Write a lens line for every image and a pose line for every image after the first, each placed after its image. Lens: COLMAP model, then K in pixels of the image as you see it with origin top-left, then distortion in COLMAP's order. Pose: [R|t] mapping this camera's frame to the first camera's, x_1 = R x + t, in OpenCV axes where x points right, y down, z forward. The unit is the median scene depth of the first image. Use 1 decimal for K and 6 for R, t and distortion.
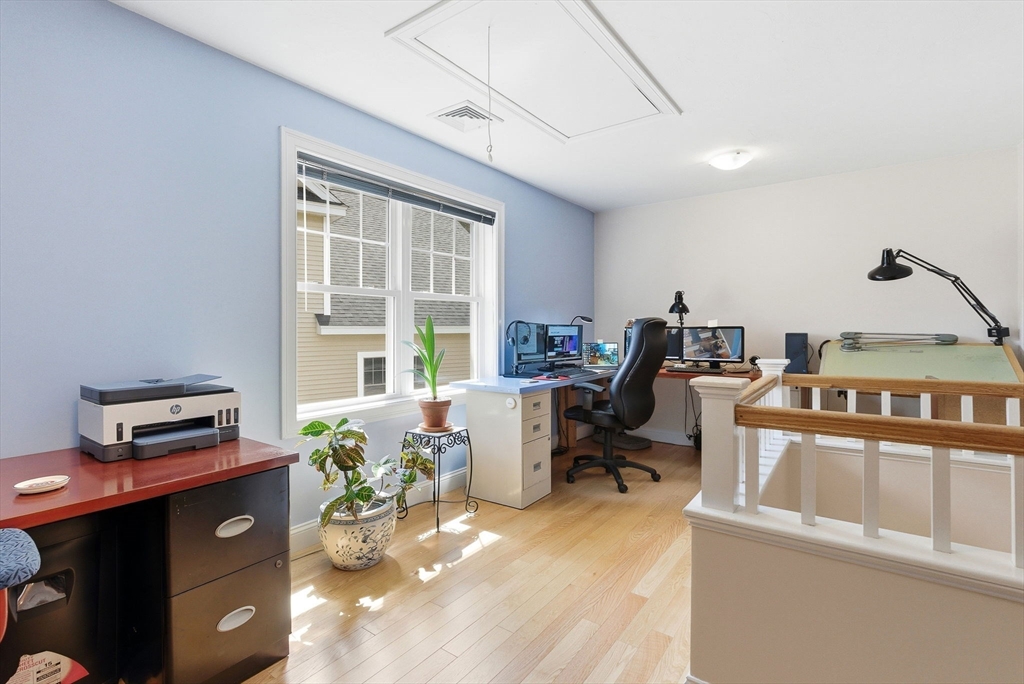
lens RADIAL K [[481.7, 0, 515.0], [0, 481.7, 341.2], [0, 0, 1]] dist [-0.001568, 0.000156]
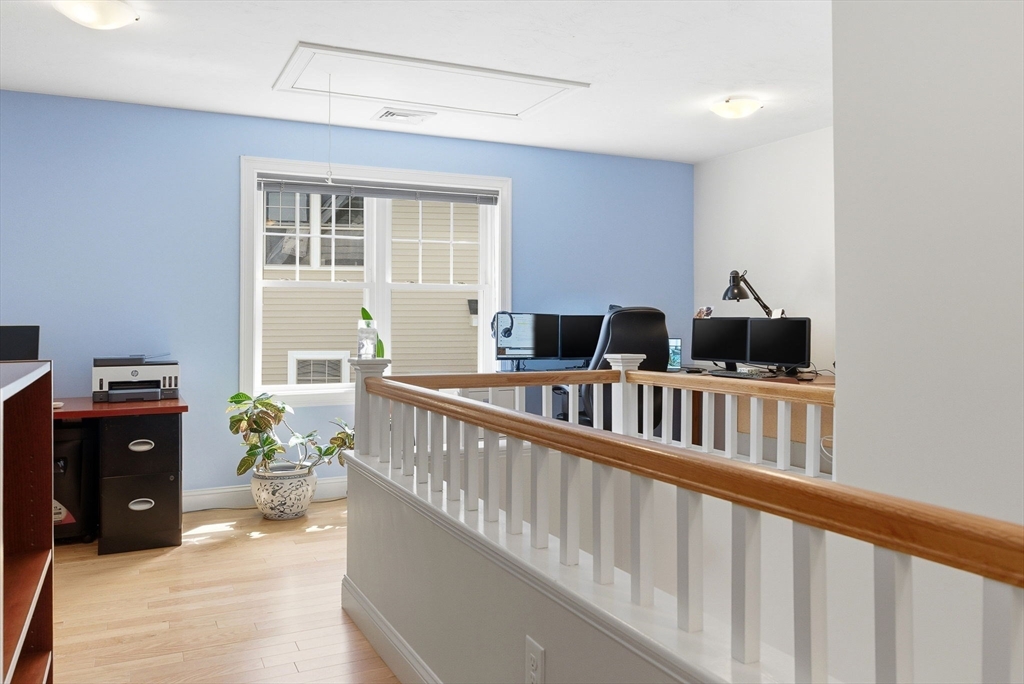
lens RADIAL K [[789.7, 0, 512.7], [0, 789.7, 336.2], [0, 0, 1]] dist [0.001798, -0.002215]
pose [[0.878925, 0.012221, -0.476804, 1.158731], [-0.013559, 0.999908, 0.000635, 0.005506], [0.476768, 0.005907, 0.879010, -0.469105]]
